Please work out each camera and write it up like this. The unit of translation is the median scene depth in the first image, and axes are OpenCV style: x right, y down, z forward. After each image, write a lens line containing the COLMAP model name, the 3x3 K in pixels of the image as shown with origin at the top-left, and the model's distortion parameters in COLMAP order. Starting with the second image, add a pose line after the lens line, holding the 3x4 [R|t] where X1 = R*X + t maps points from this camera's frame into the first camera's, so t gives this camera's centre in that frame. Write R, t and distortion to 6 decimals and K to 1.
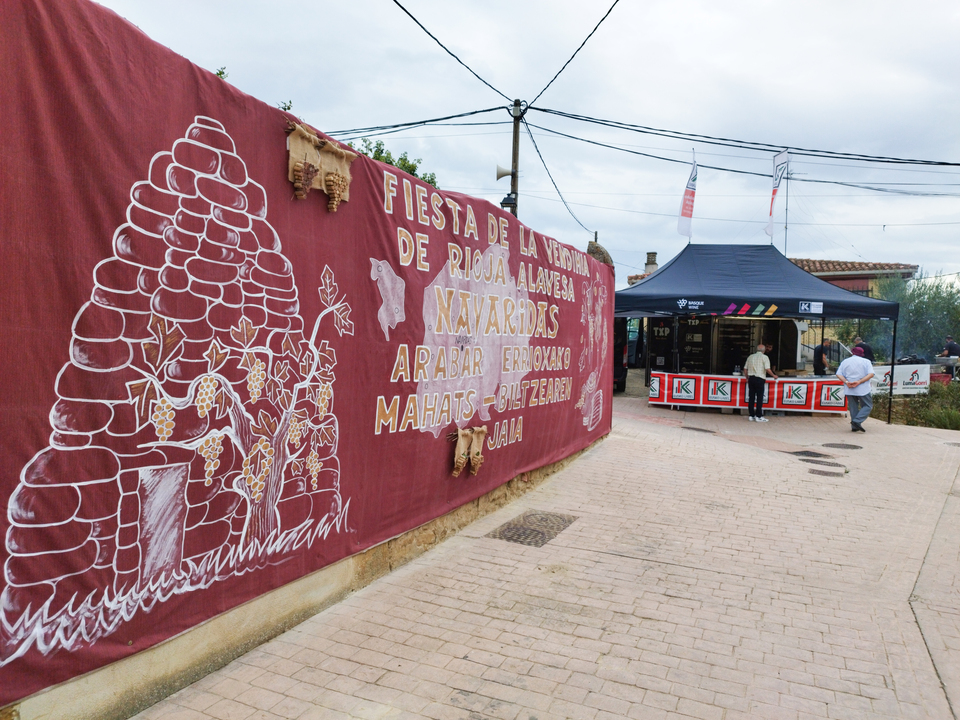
lens RADIAL K [[681.7, 0, 480.1], [0, 681.7, 359.7], [0, 0, 1]] dist [0.012771, -0.002127]
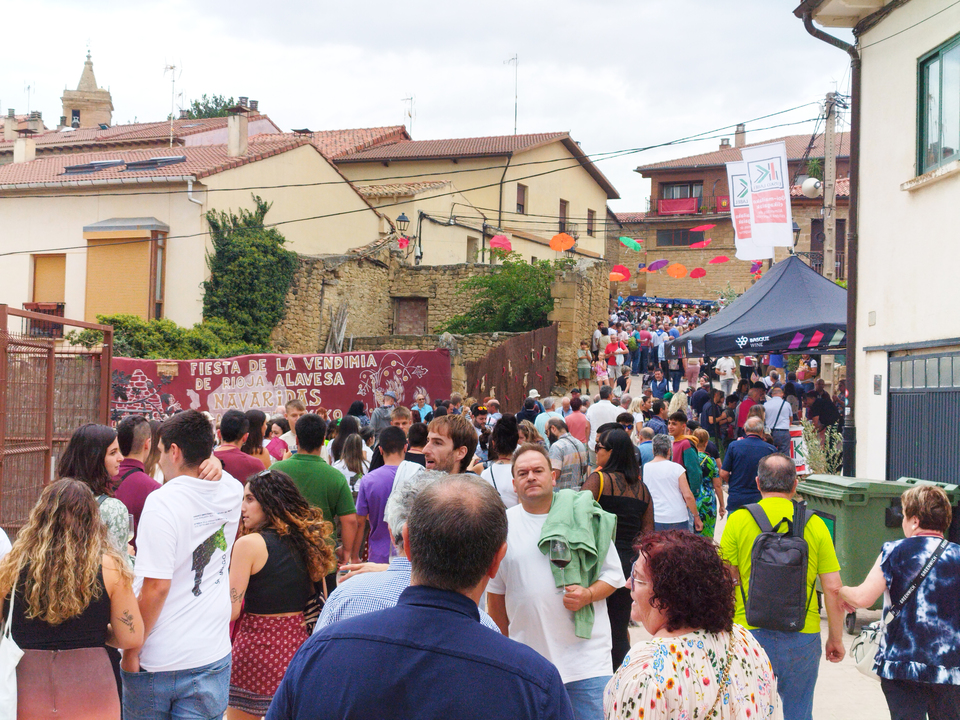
lens RADIAL K [[681.7, 0, 478.3], [0, 681.7, 364.2], [0, 0, 1]] dist [0.012771, -0.002127]
pose [[0.236448, -0.061312, -0.969708, 2.994641], [0.022615, 0.998084, -0.057591, -0.035811], [0.971381, -0.008313, 0.237382, 1.347874]]
